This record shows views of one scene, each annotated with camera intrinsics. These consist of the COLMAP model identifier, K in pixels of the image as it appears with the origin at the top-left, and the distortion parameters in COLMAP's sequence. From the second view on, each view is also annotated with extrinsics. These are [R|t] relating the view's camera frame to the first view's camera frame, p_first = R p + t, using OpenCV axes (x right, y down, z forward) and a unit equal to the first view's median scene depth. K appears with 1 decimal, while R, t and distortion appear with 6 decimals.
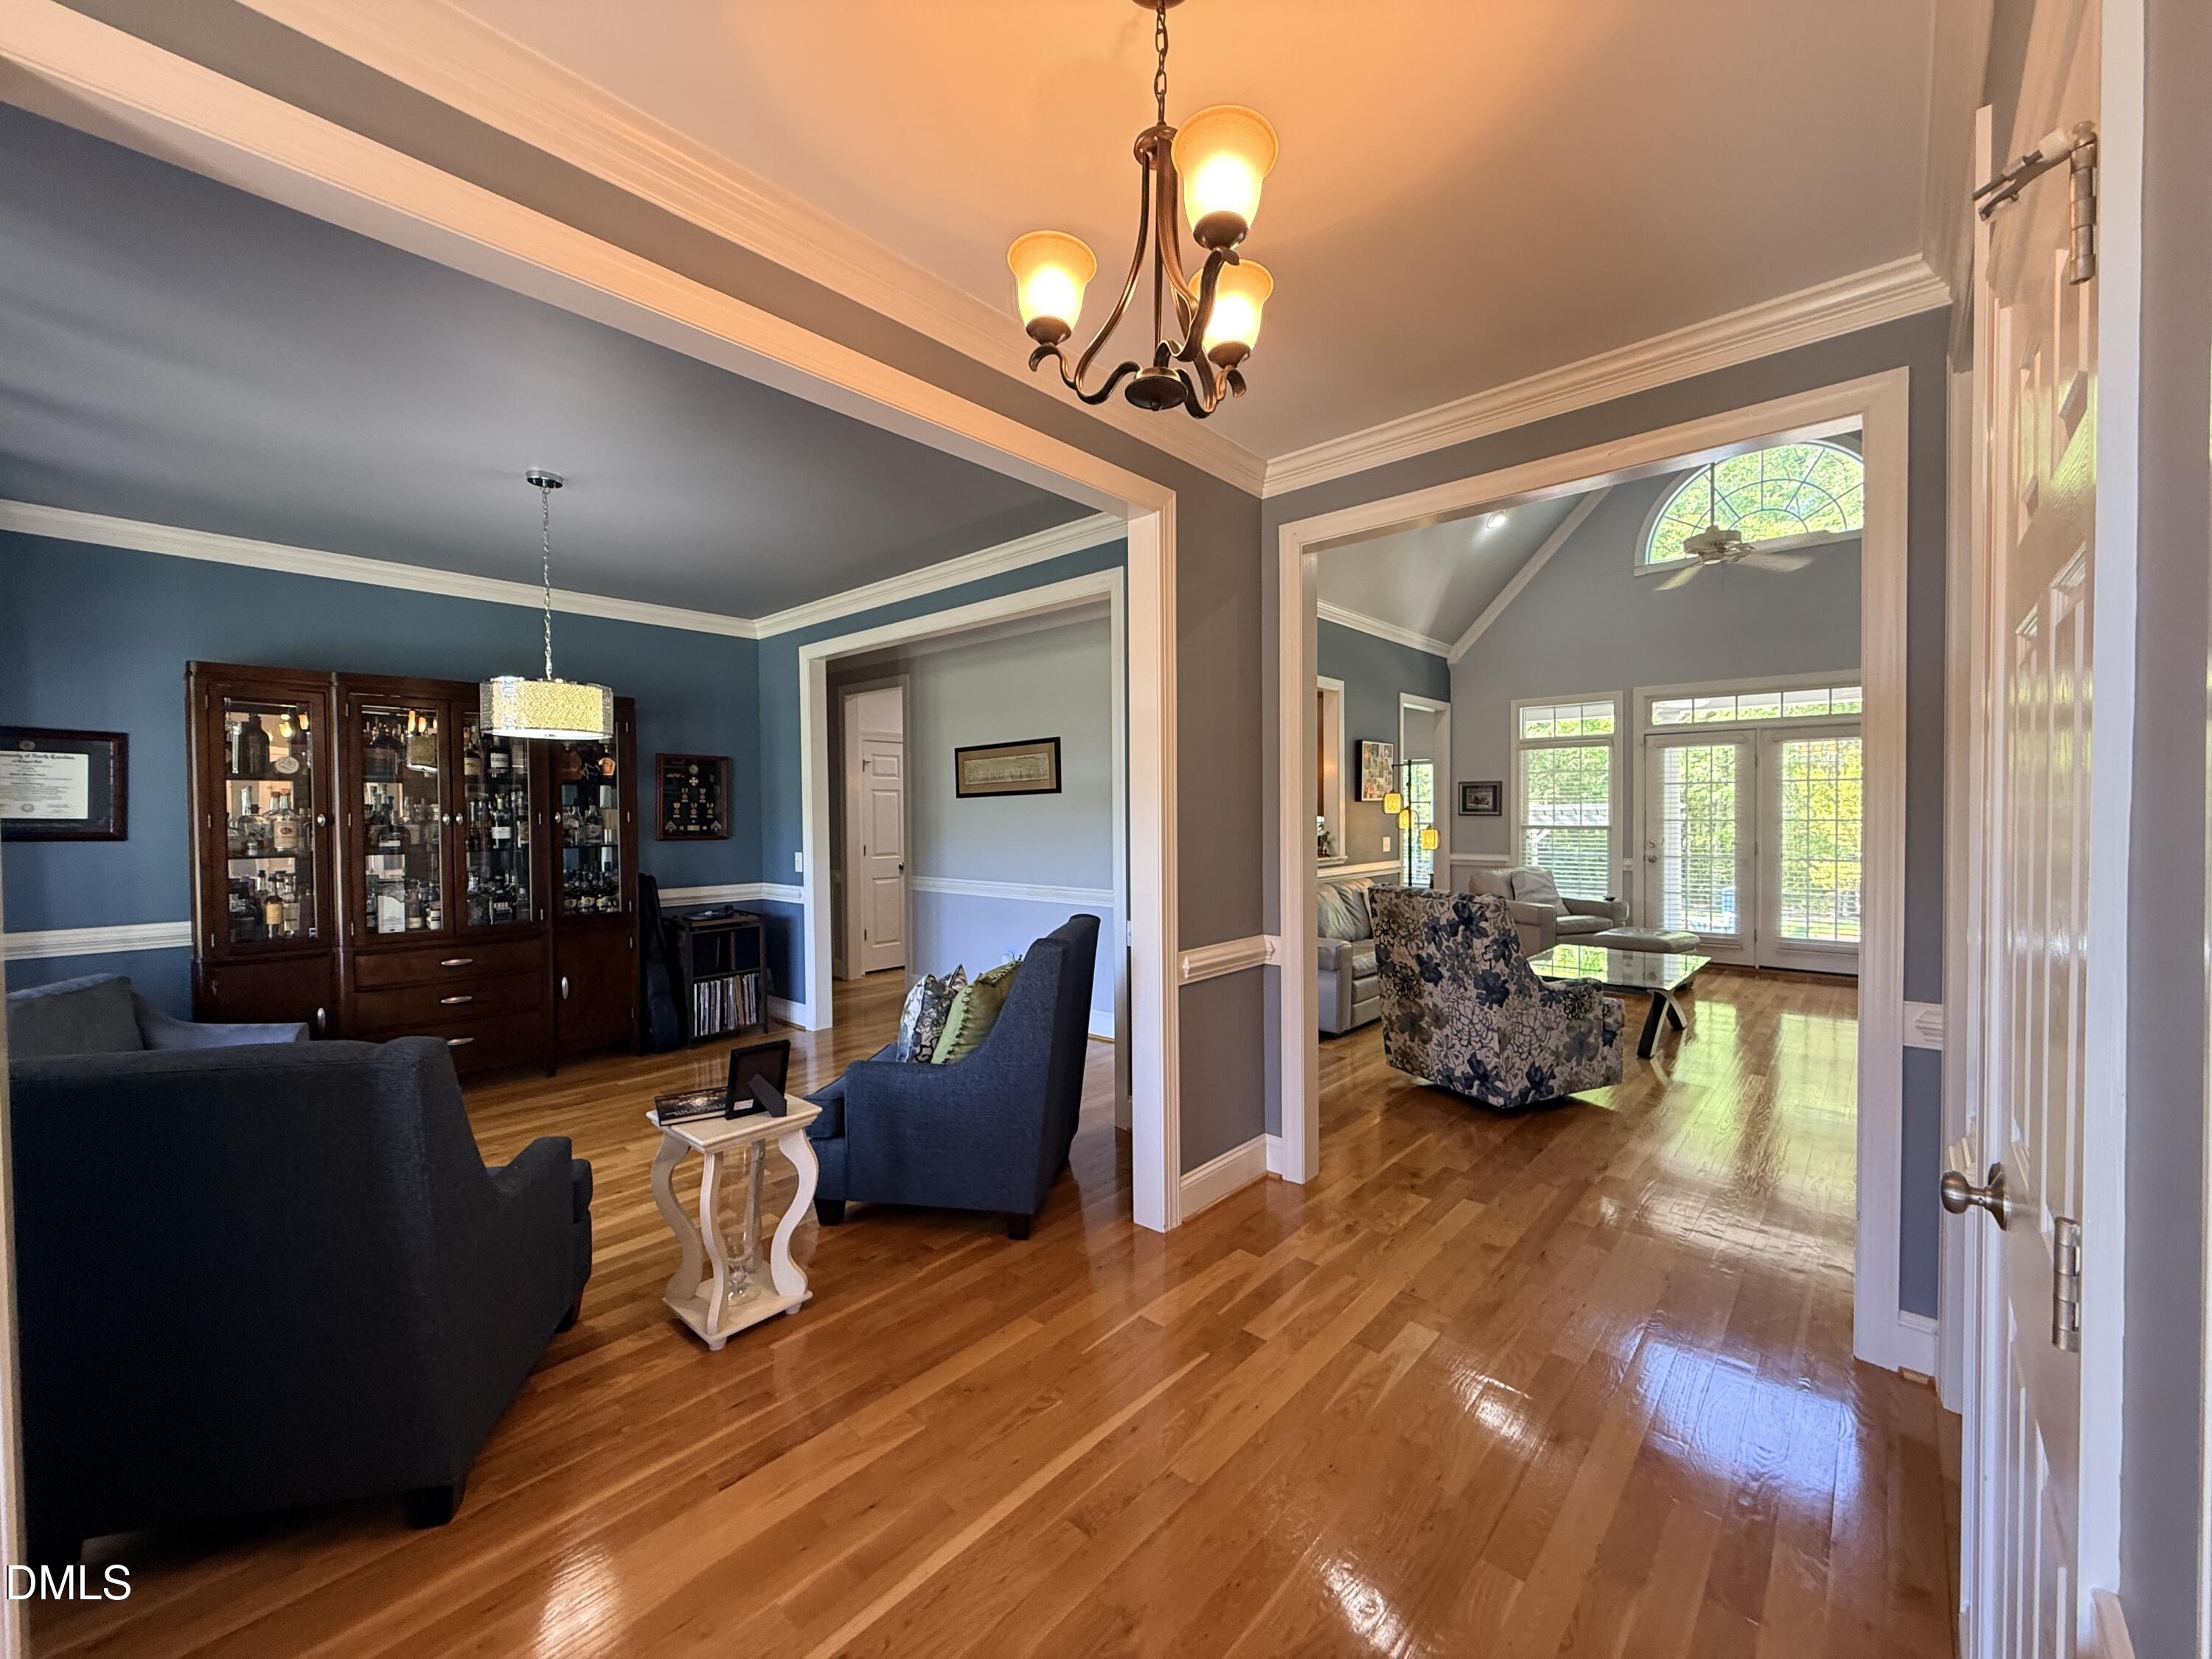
lens RADIAL K [[882.5, 0, 1102.8], [0, 882.5, 833.8], [0, 0, 1]] dist [0.001730, 0.000010]
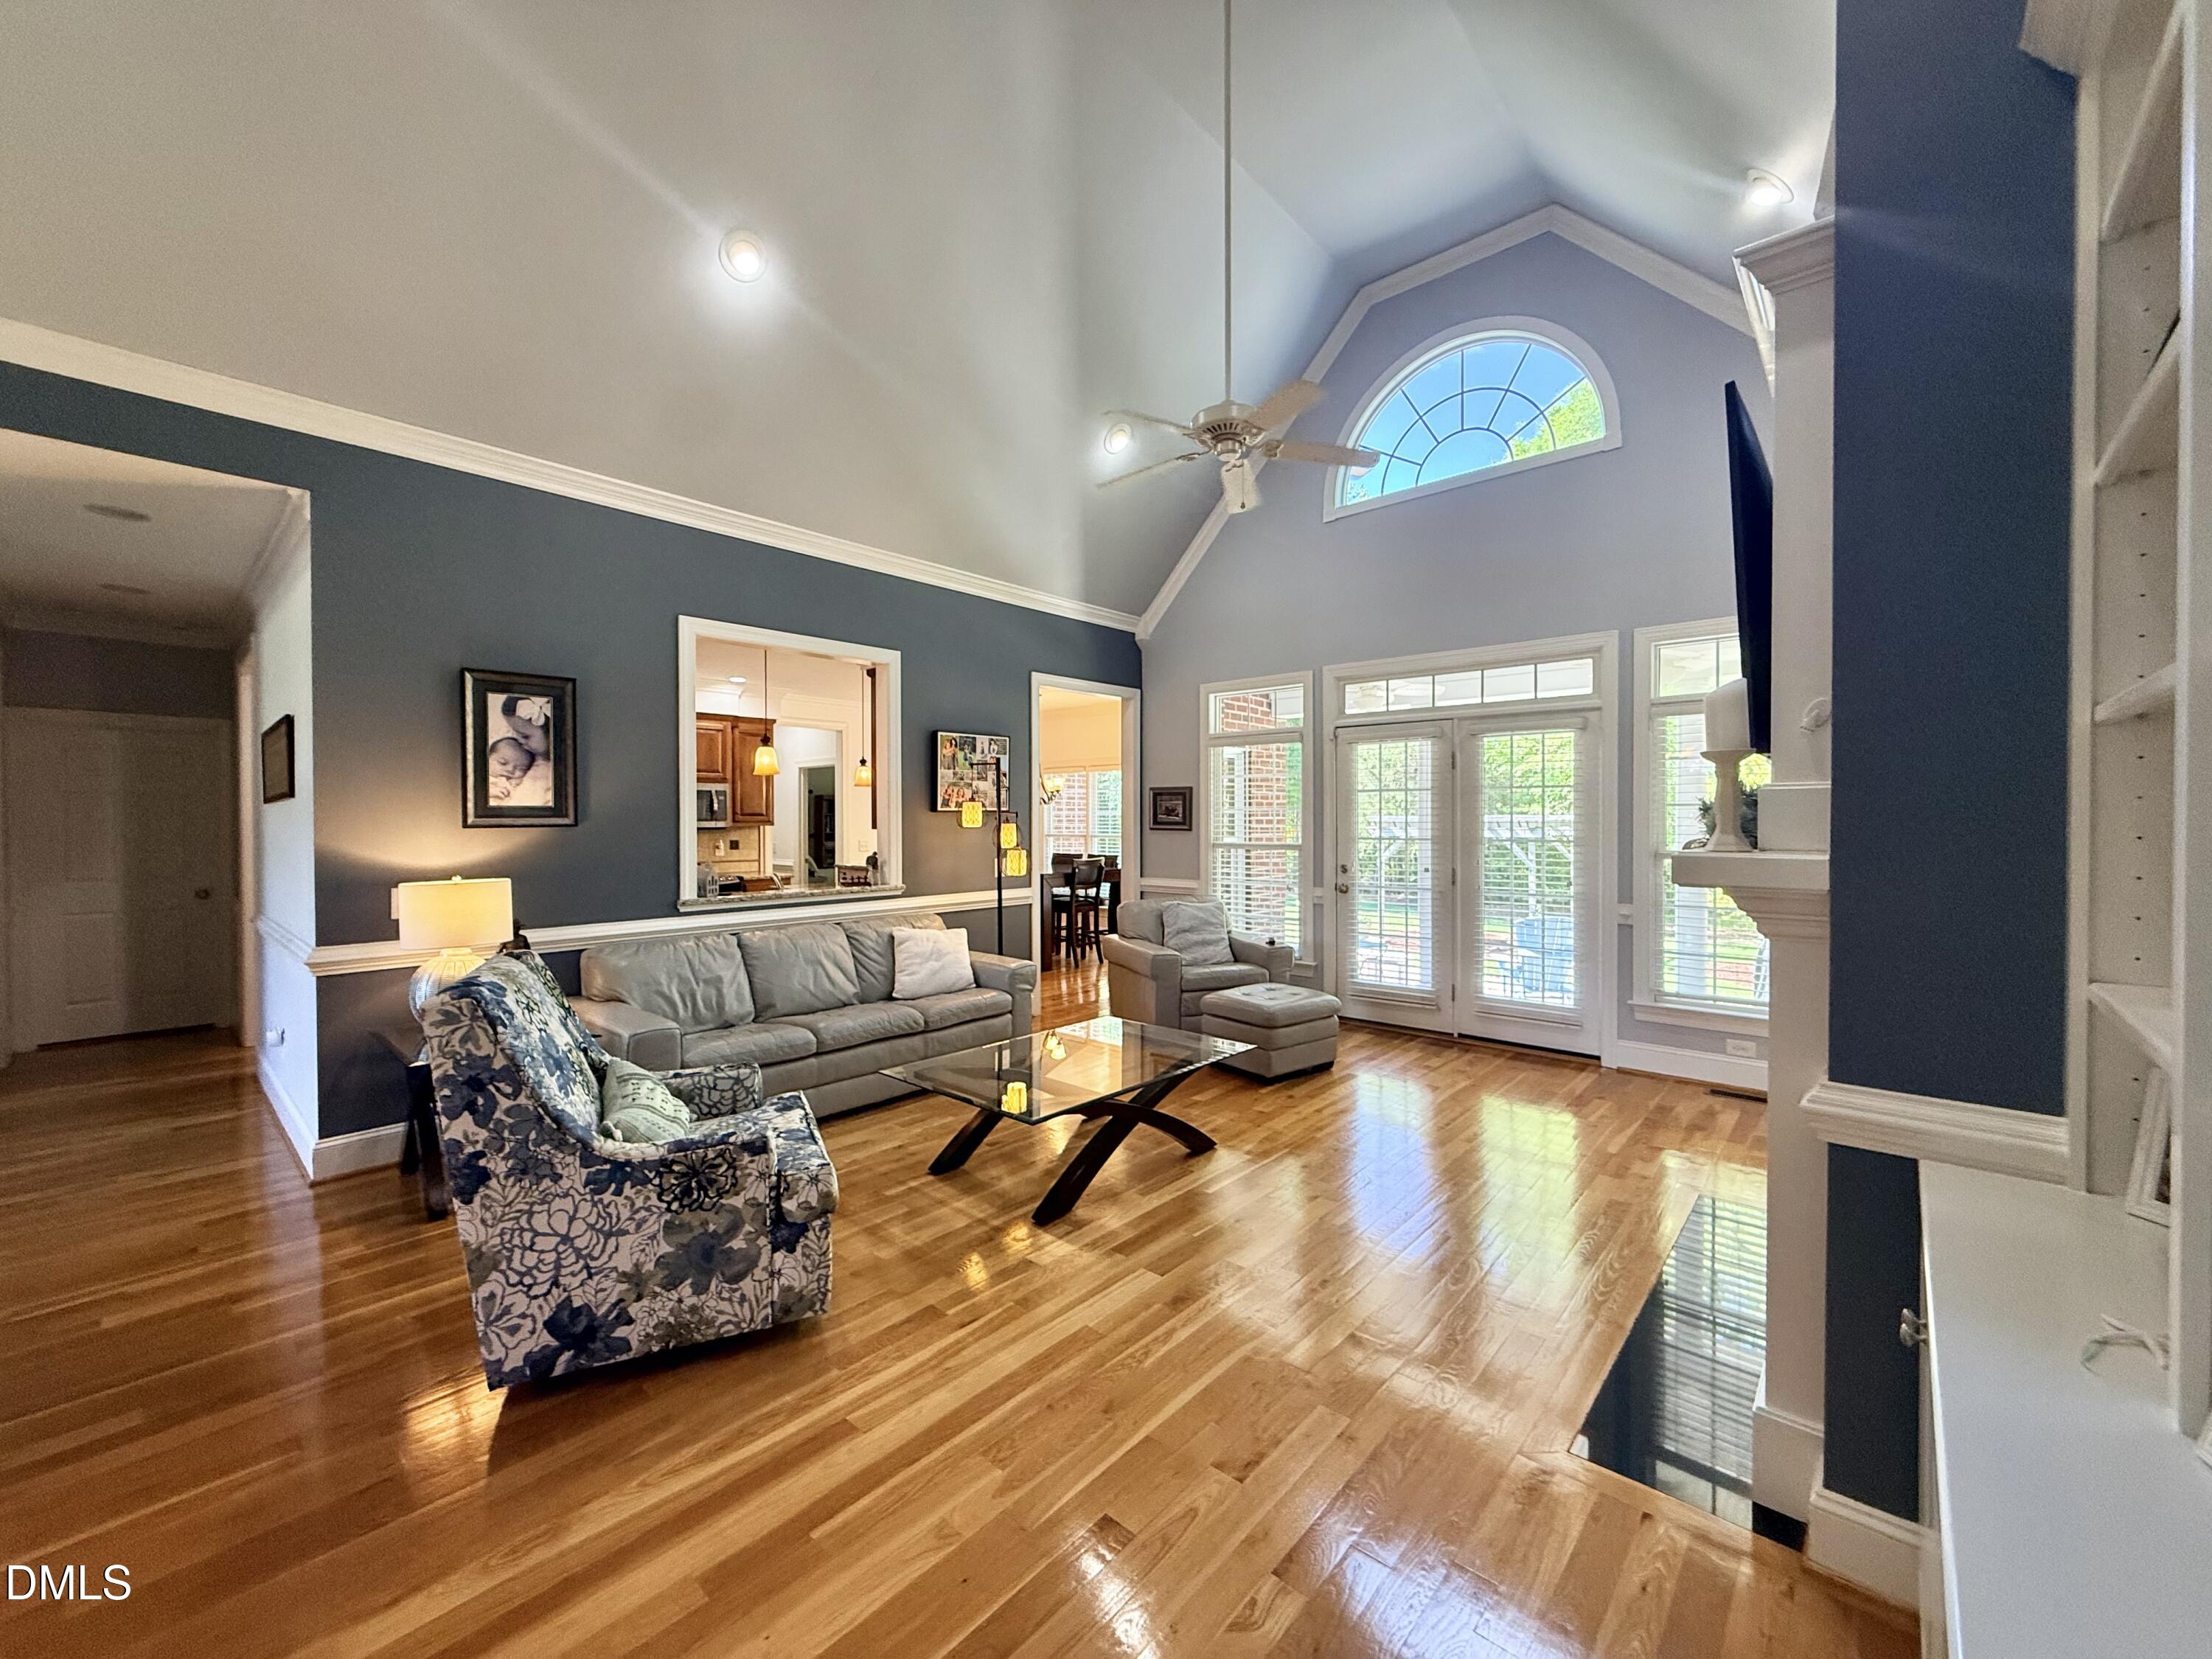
lens RADIAL K [[882.5, 0, 1108.2], [0, 882.5, 824.3], [0, 0, 1]] dist [0.001730, 0.000010]
pose [[0.999990, 0.004322, -0.001267, 0.430329], [-0.004344, 0.999819, -0.018497, -0.012406], [0.001187, 0.018503, 0.999828, 0.238545]]
